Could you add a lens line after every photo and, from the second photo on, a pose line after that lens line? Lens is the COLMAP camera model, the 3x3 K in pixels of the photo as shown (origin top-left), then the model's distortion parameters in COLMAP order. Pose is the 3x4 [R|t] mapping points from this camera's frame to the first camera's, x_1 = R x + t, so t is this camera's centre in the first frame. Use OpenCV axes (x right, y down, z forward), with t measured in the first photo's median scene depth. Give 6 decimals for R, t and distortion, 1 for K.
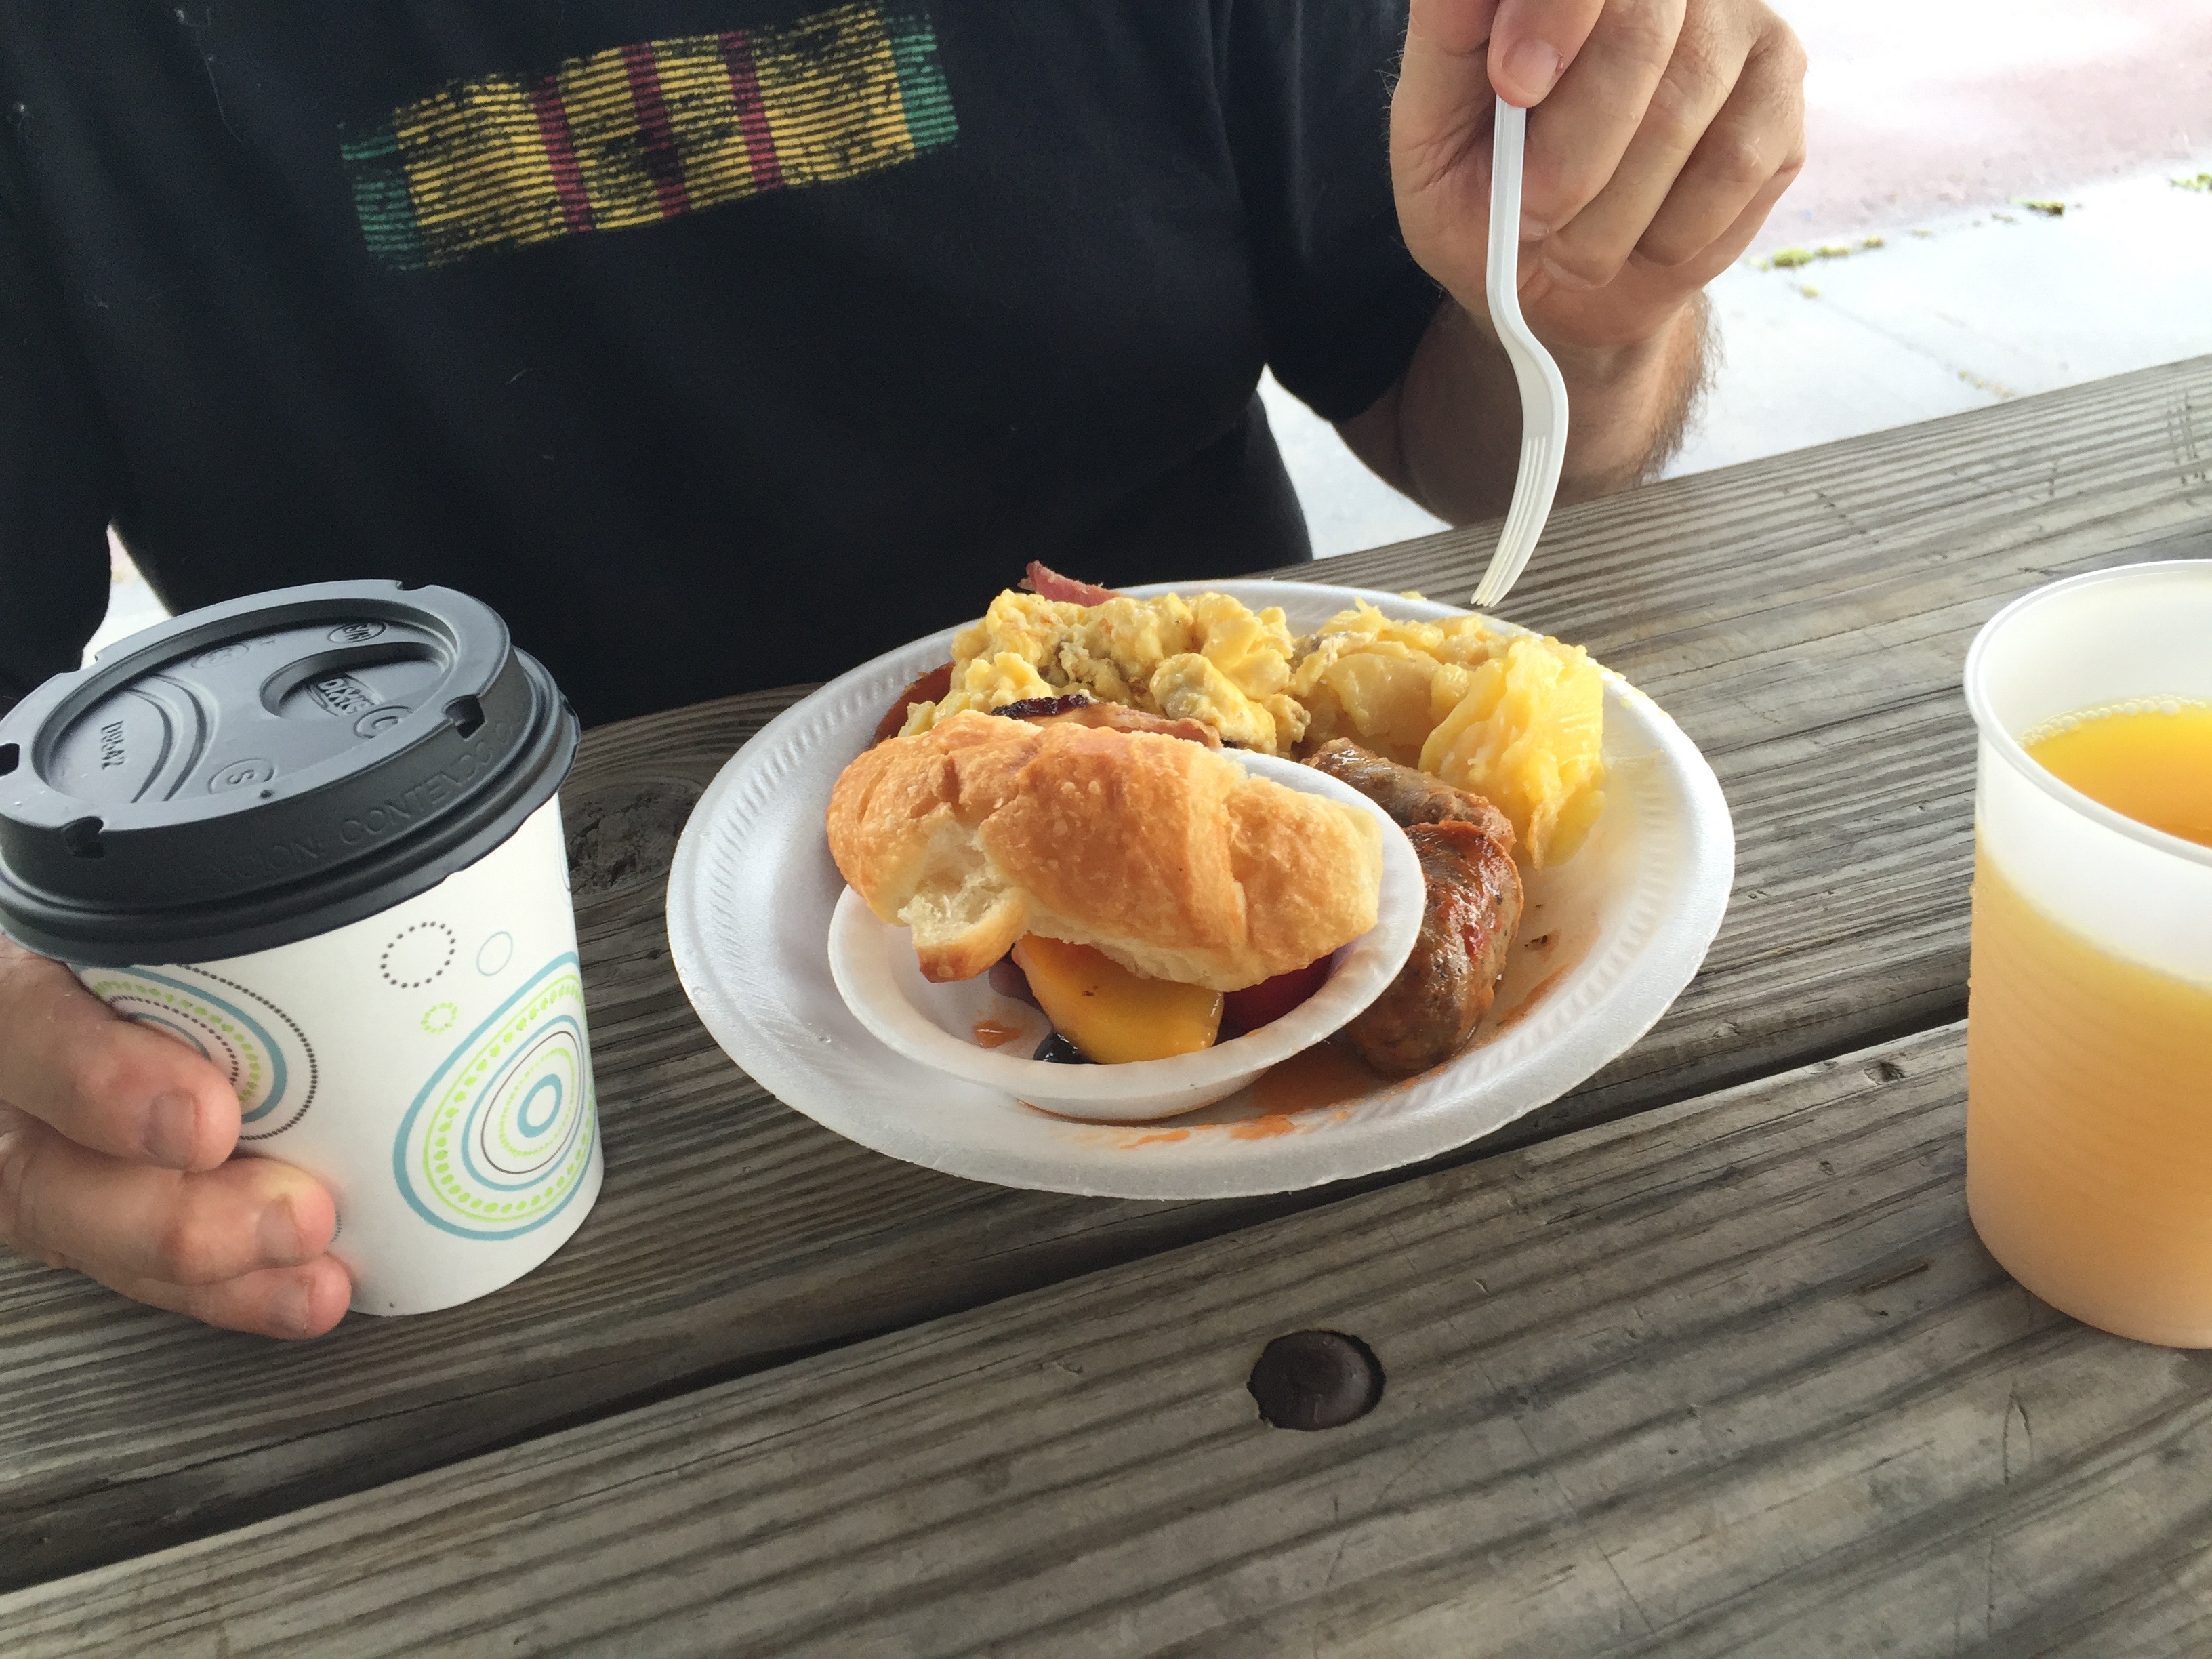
lens RADIAL K [[1830.6, 0, 1105.2], [0, 1830.6, 863.0], [0, 0, 1]] dist [0.073077, -0.105881]
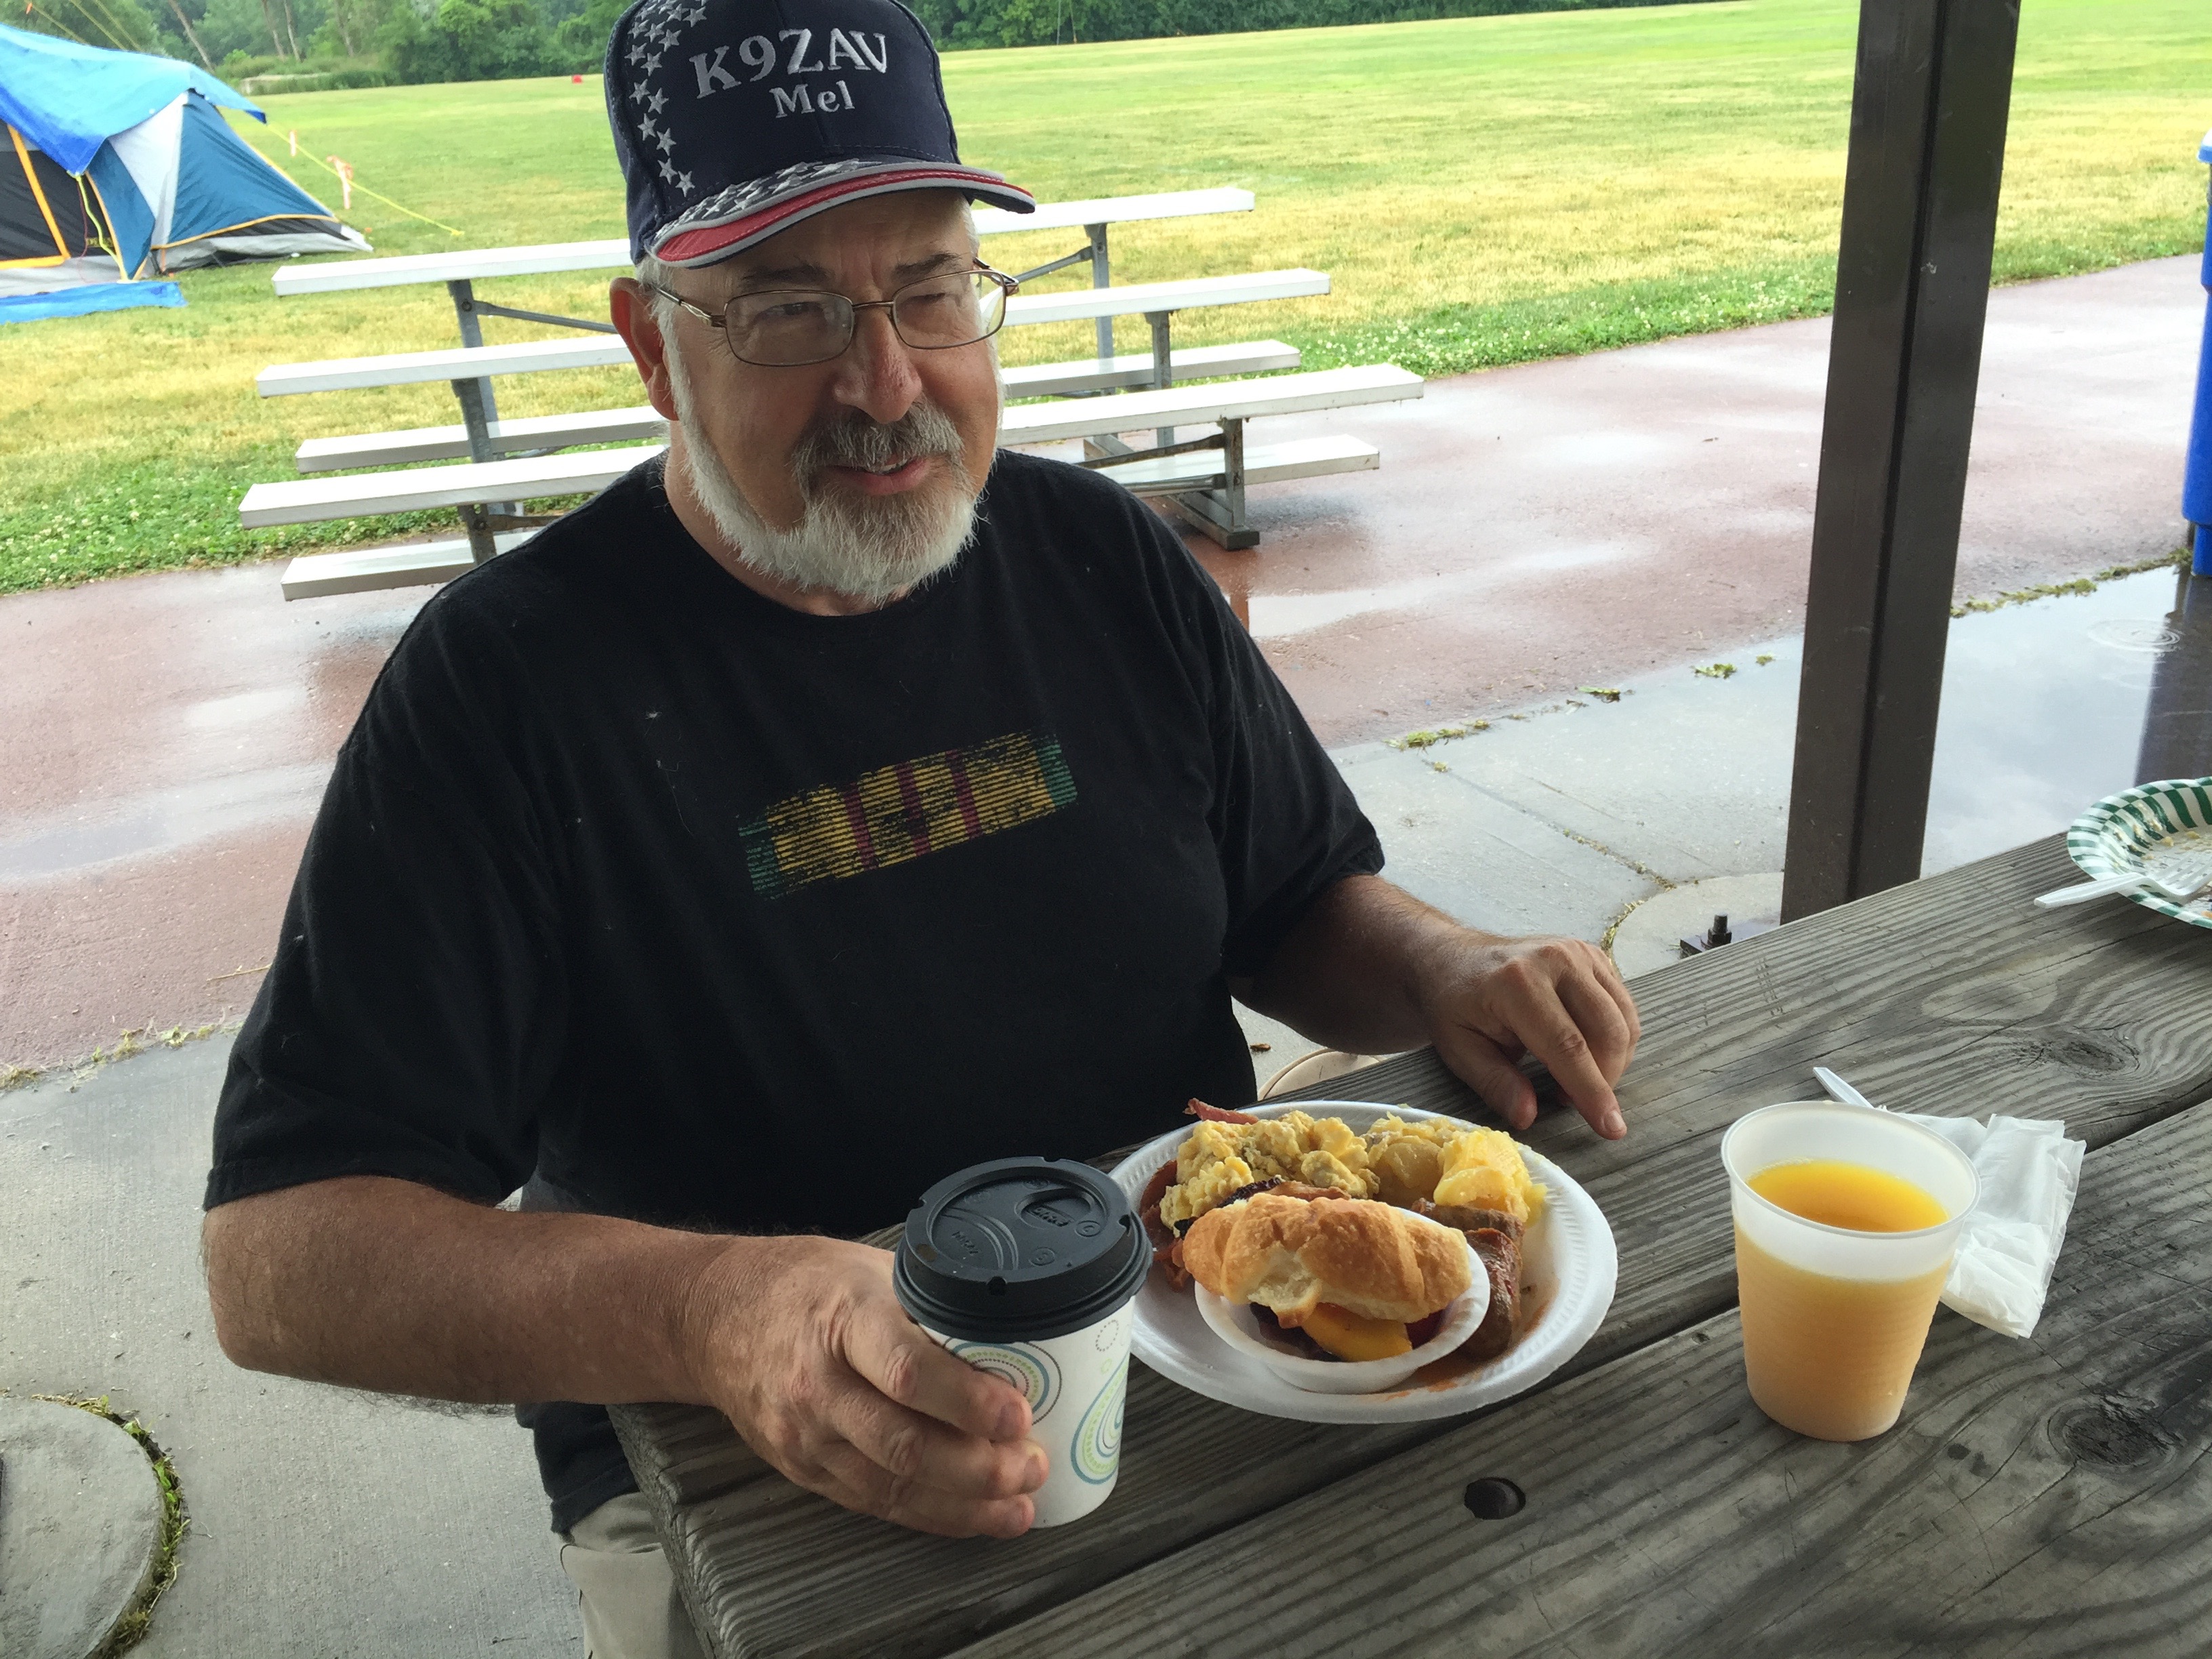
lens RADIAL K [[1830.6, 0, 1105.2], [0, 1830.6, 863.0], [0, 0, 1]] dist [0.073077, -0.105881]
pose [[0.980870, -0.038995, 0.190718, -0.671781], [0.079906, 0.974040, -0.211804, -0.024394], [-0.177507, 0.222992, 0.958523, -1.097831]]
